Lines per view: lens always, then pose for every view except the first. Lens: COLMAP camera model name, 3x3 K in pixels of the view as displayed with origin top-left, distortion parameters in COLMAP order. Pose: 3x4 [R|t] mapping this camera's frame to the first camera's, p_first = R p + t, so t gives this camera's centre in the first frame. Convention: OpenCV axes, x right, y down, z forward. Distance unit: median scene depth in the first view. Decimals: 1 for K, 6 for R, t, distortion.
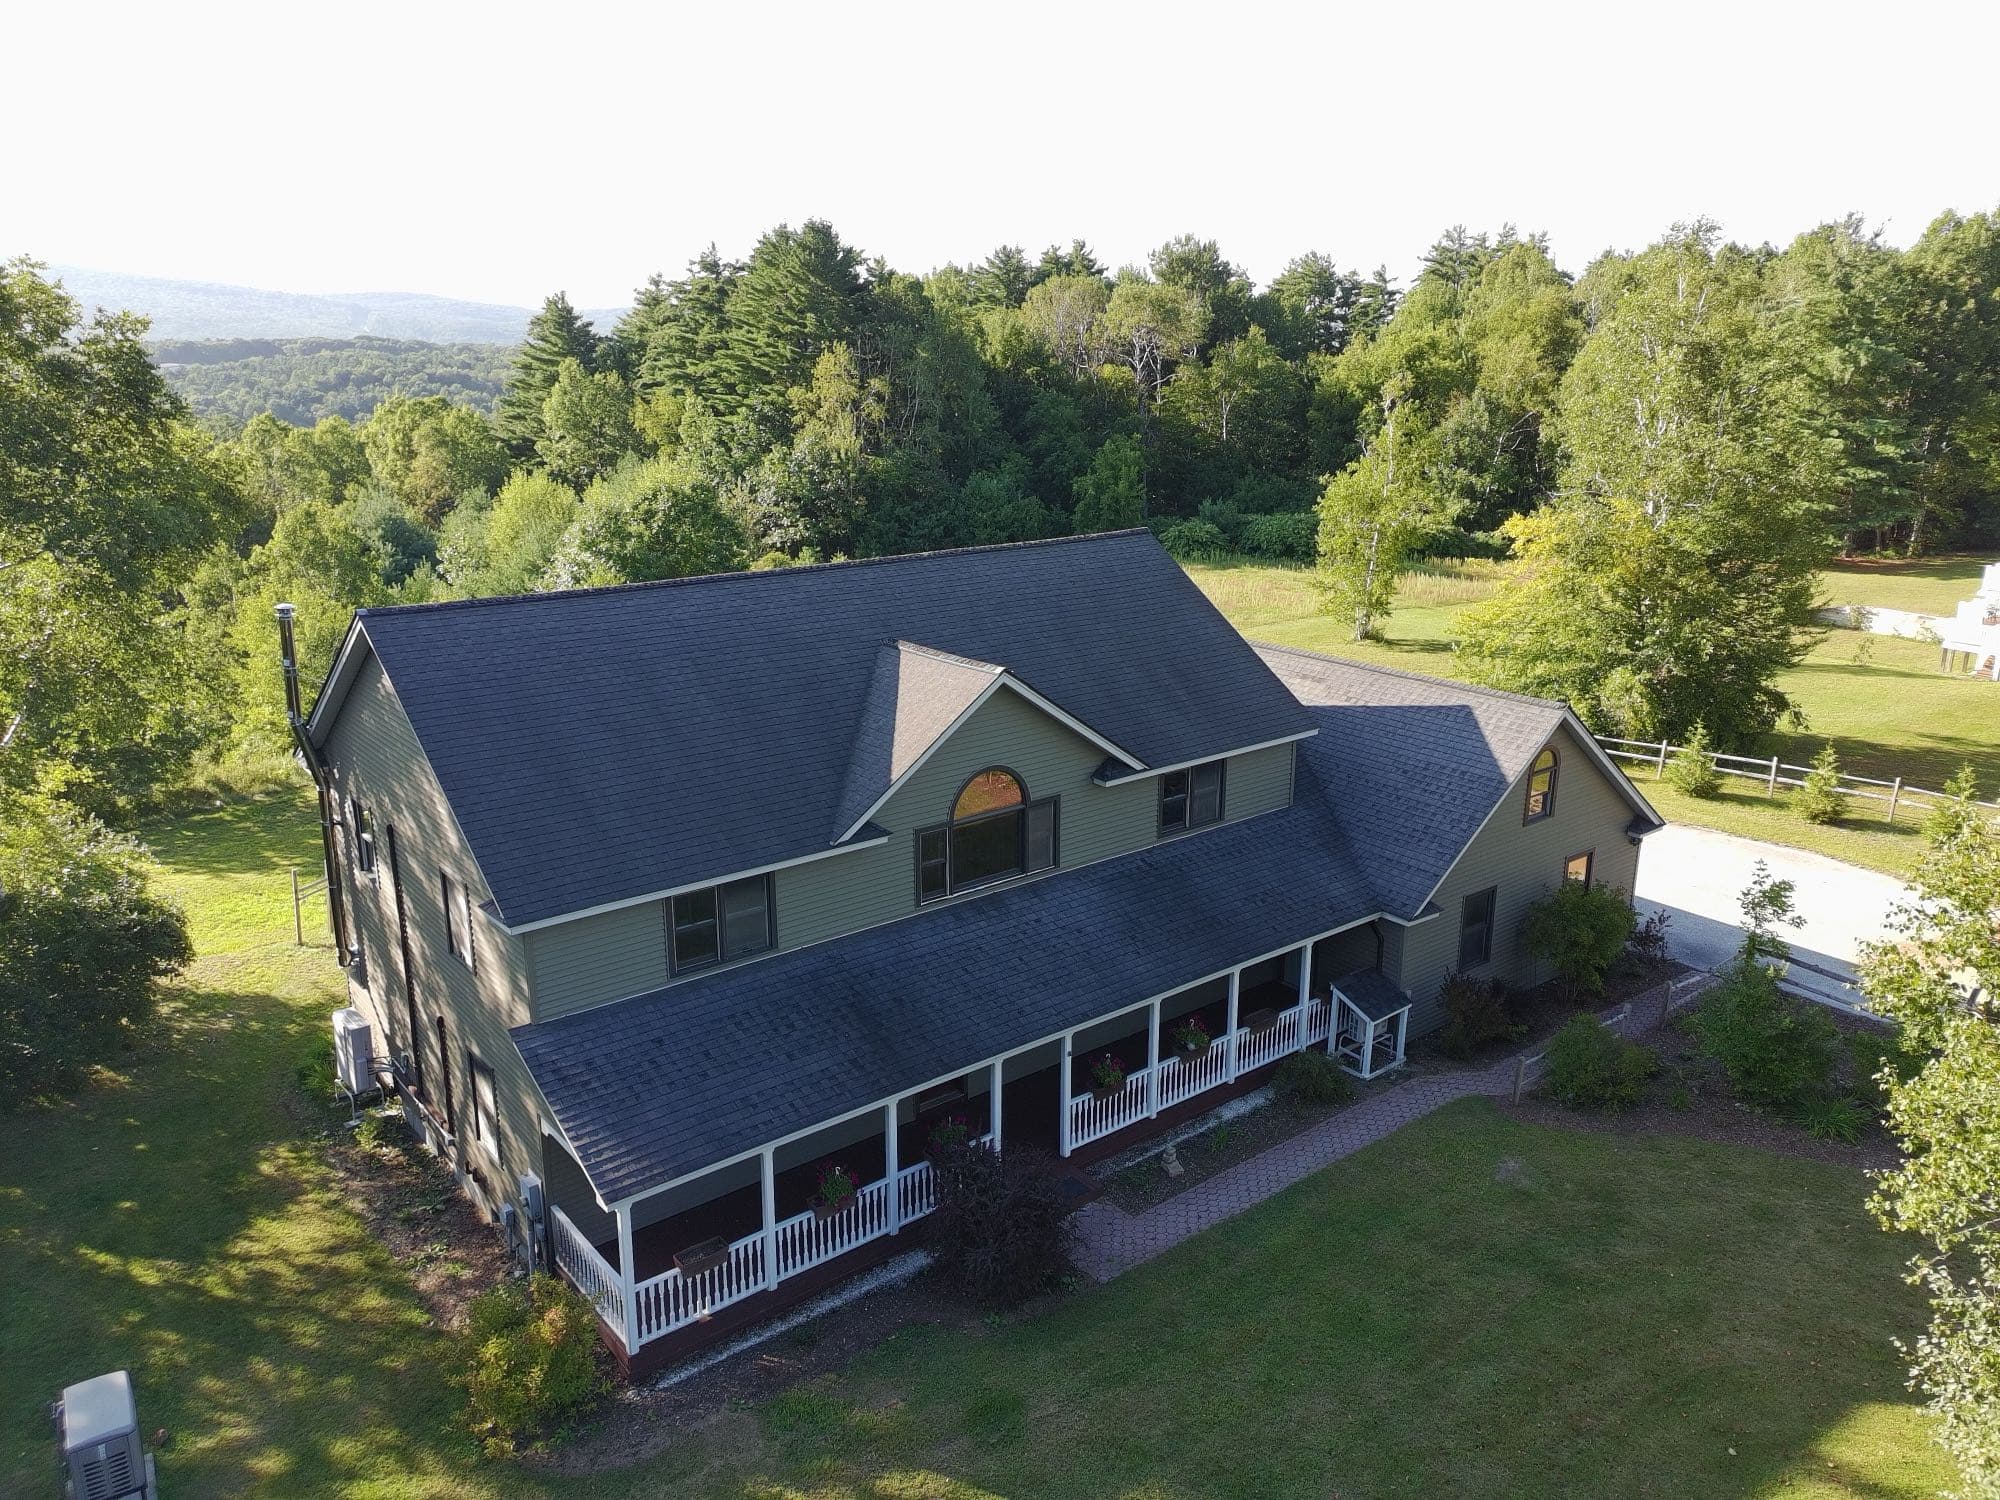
lens RADIAL K [[1472.8, 0, 1003.0], [0, 1472.8, 750.4], [0, 0, 1]] dist [0.054688, 0.000204]
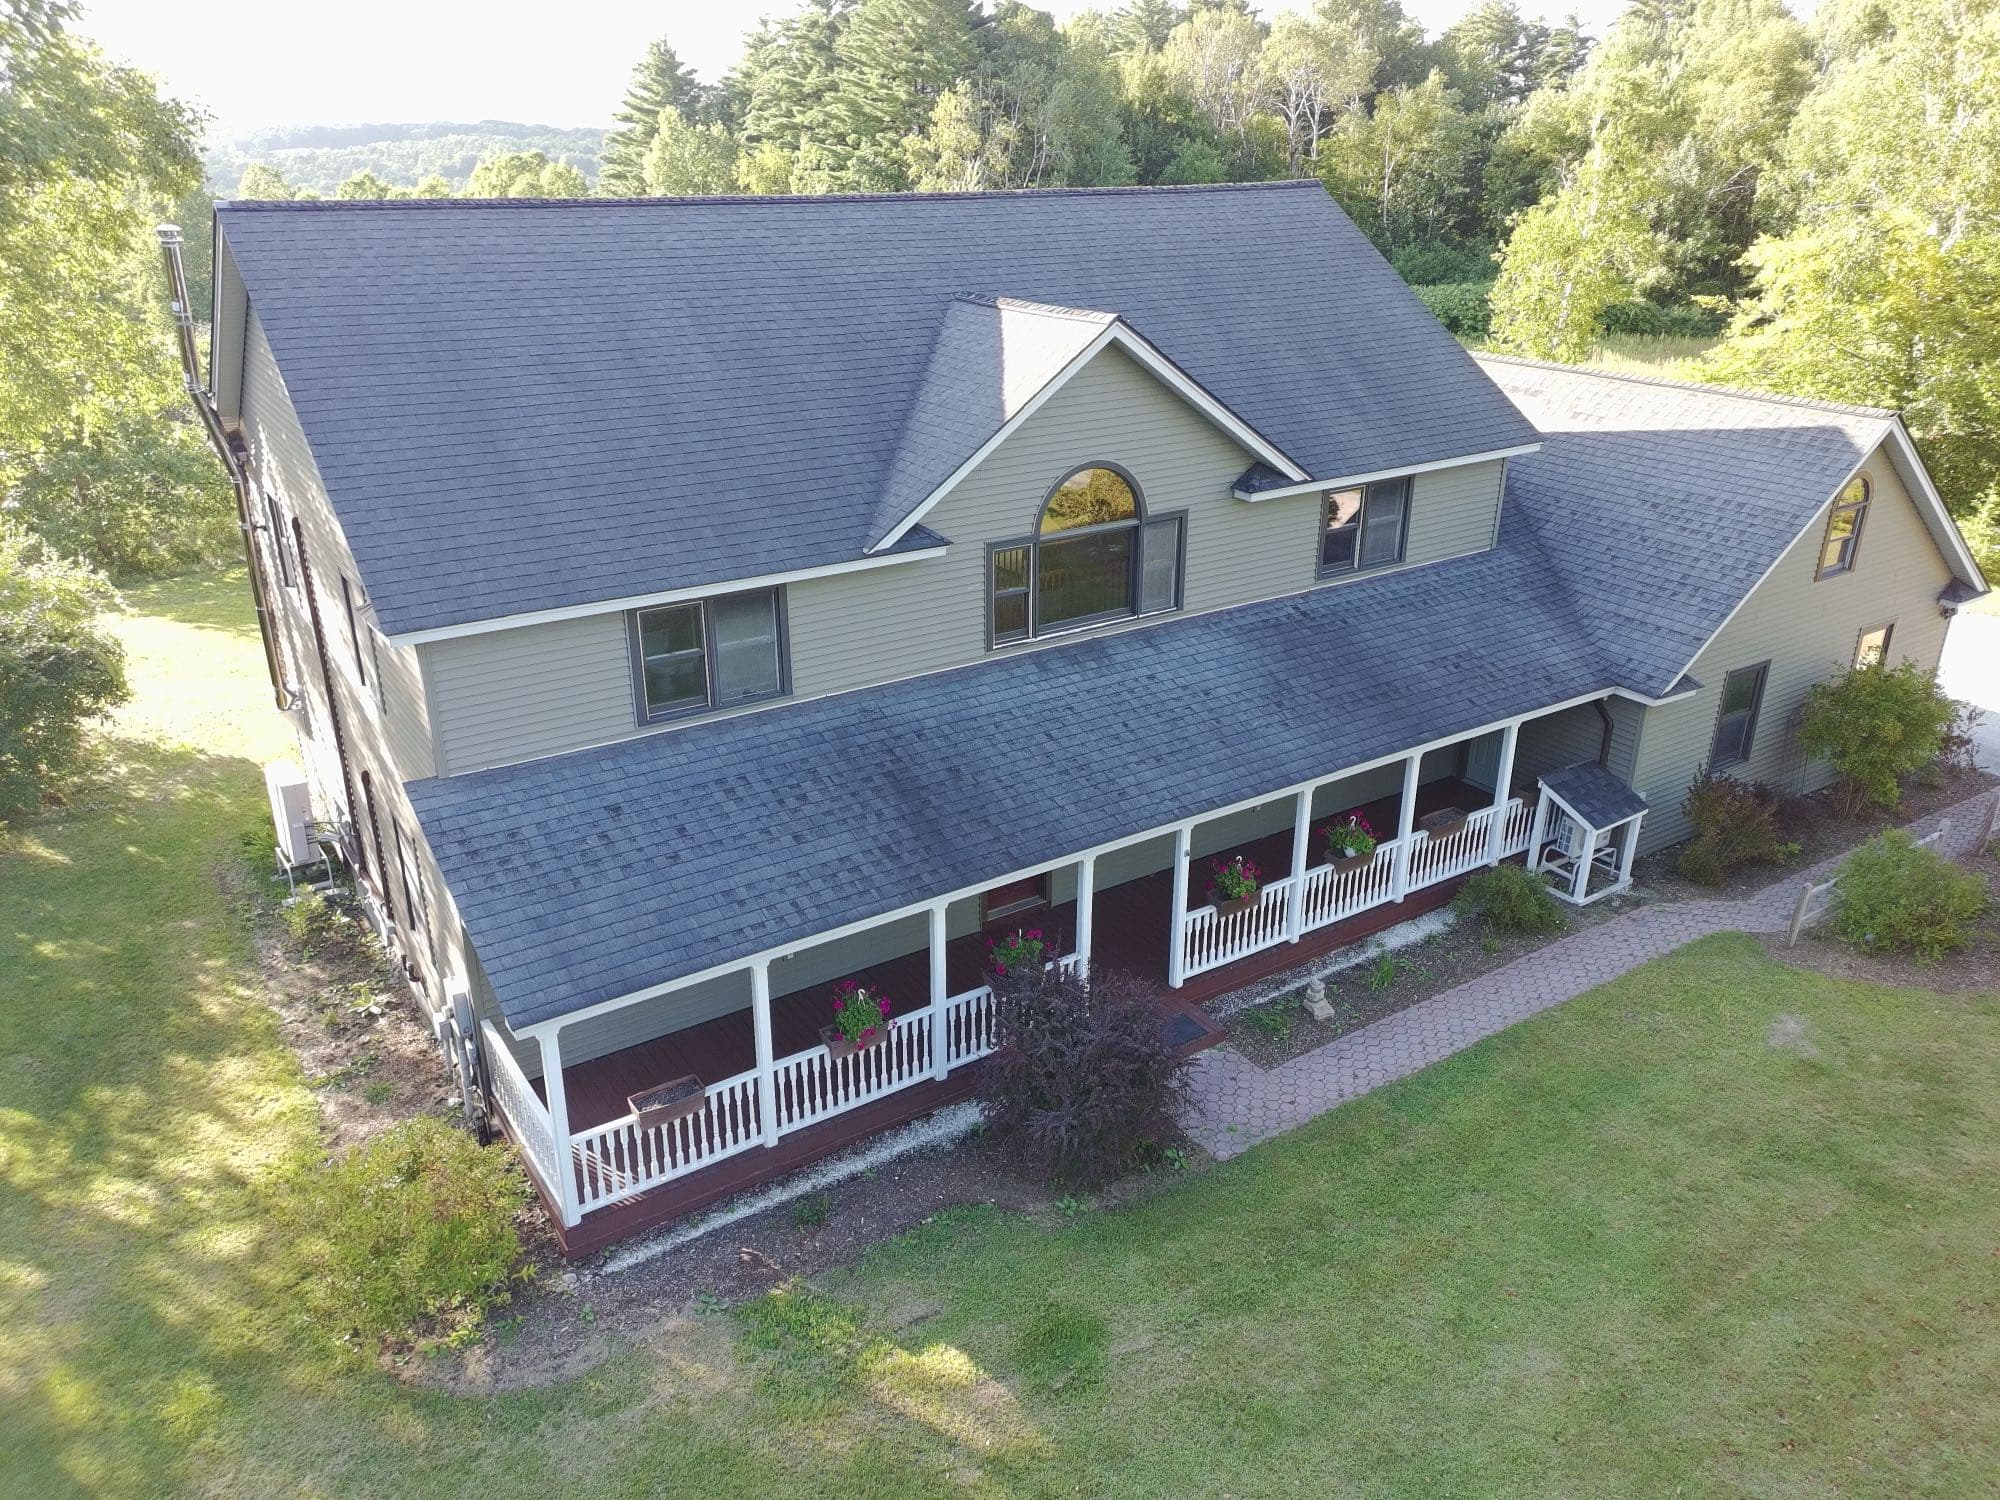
lens RADIAL K [[1470.7, 0, 1003.8], [0, 1470.7, 751.5], [0, 0, 1]] dist [0.079816, -0.084549]
pose [[0.996318, 0.034965, -0.078284, 0.008850], [-0.024859, 0.991650, 0.126536, 0.058083], [0.082054, -0.124124, 0.988868, 0.245156]]
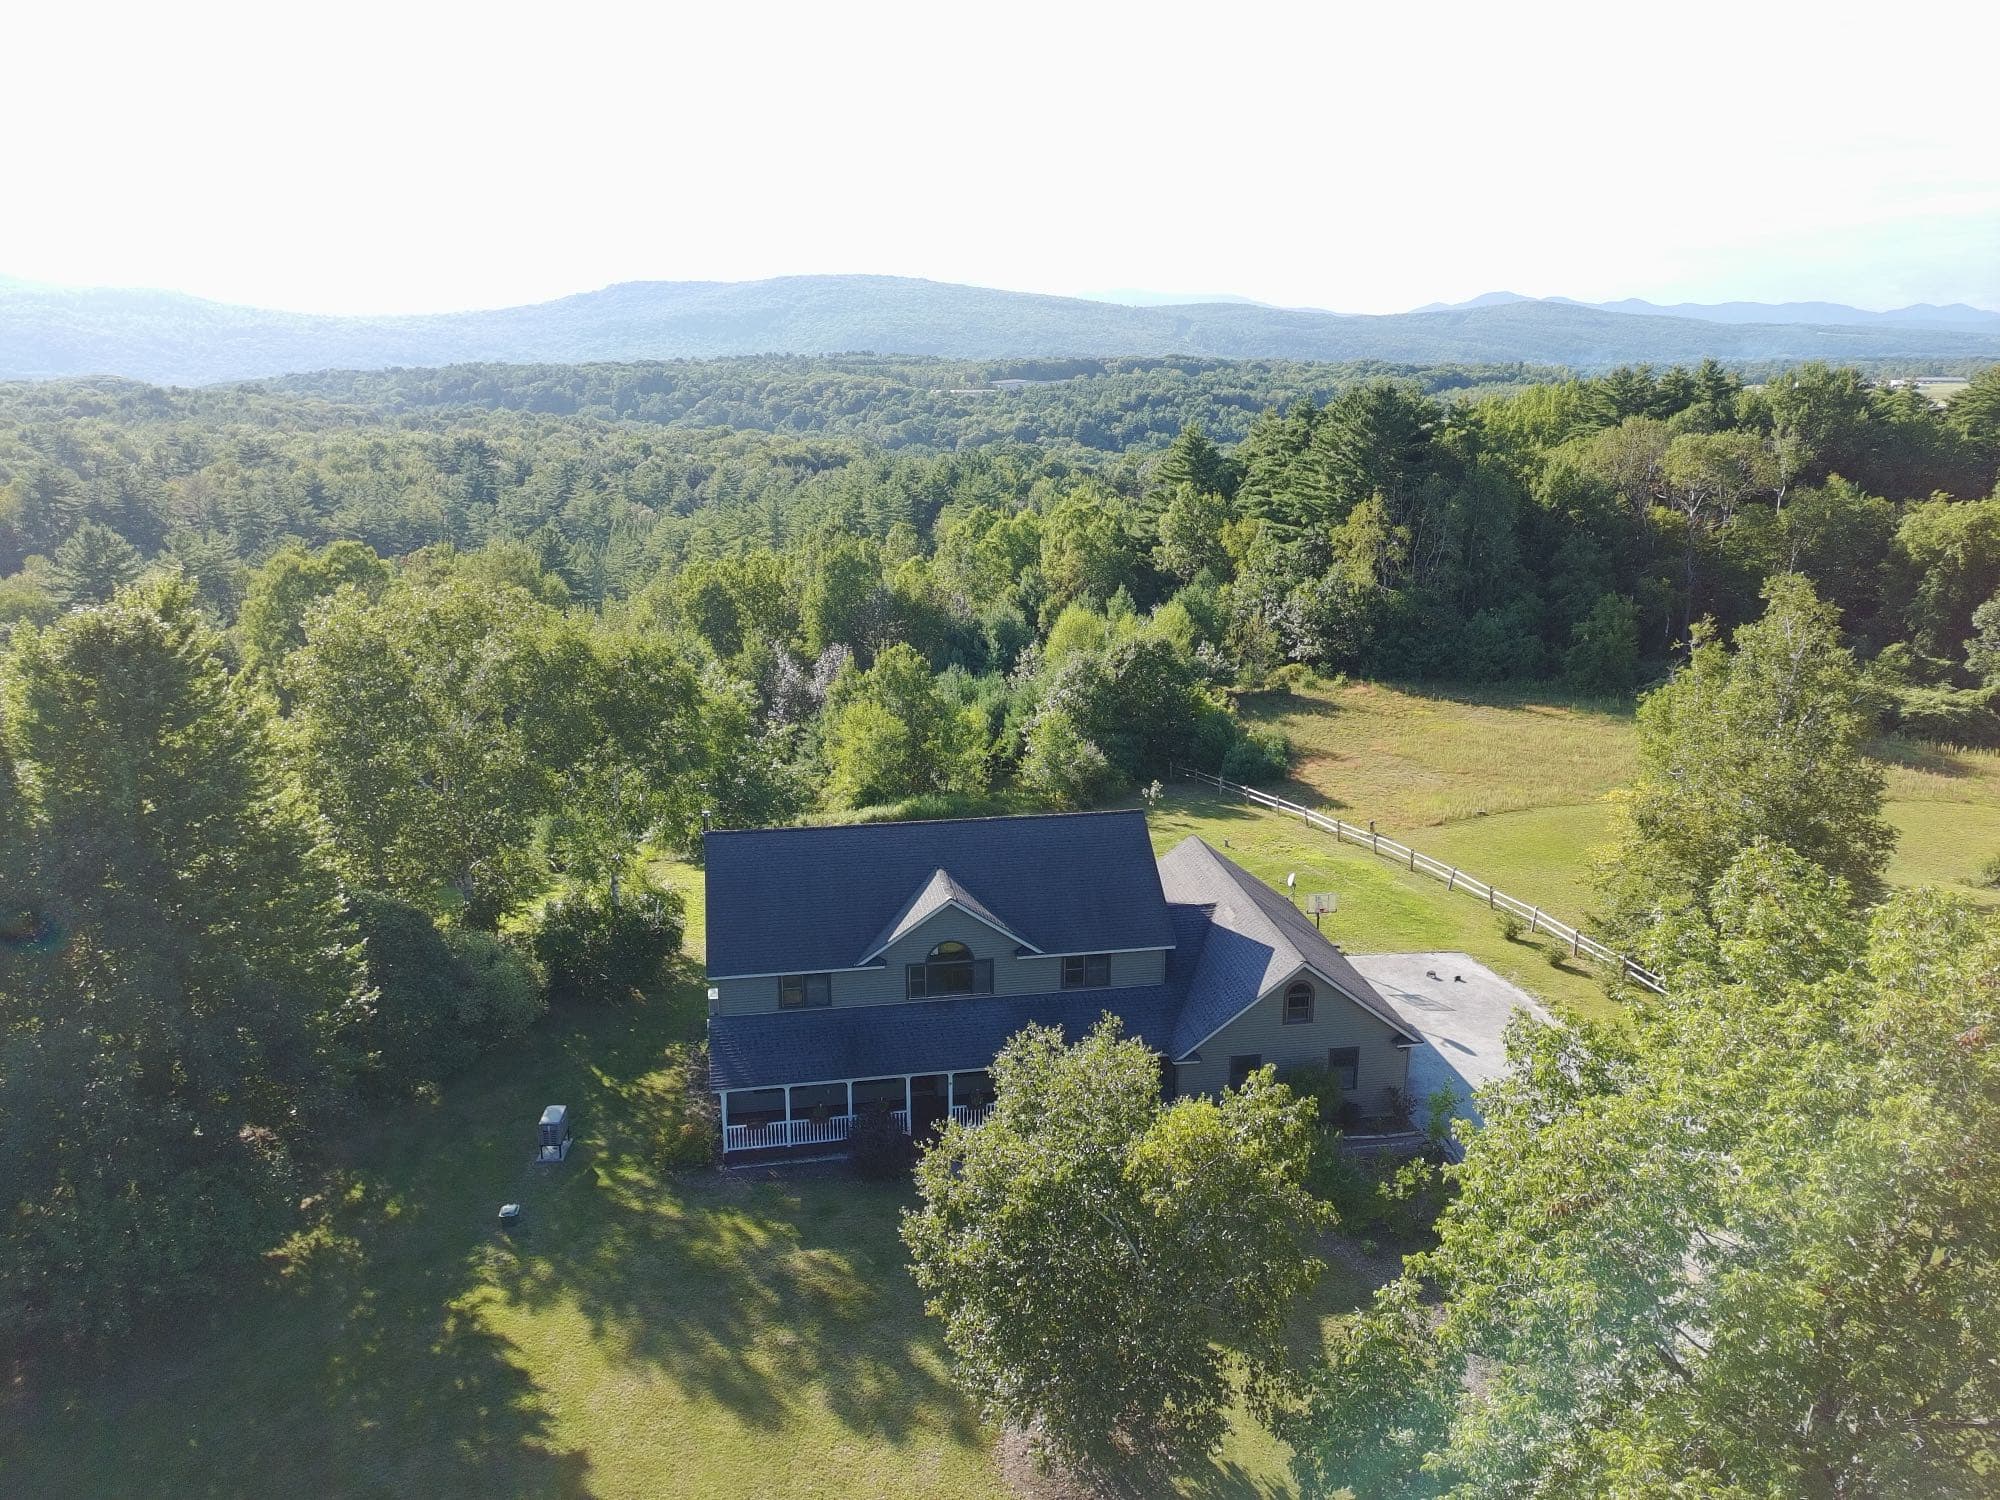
lens RADIAL K [[1469.5, 0, 1002.9], [0, 1469.5, 754.1], [0, 0, 1]] dist [0.069636, -0.065680]
pose [[0.872028, 0.132397, -0.471209, 0.949575], [-0.131860, 0.990674, 0.034330, -0.314063], [0.471360, 0.032197, 0.881353, -0.767117]]
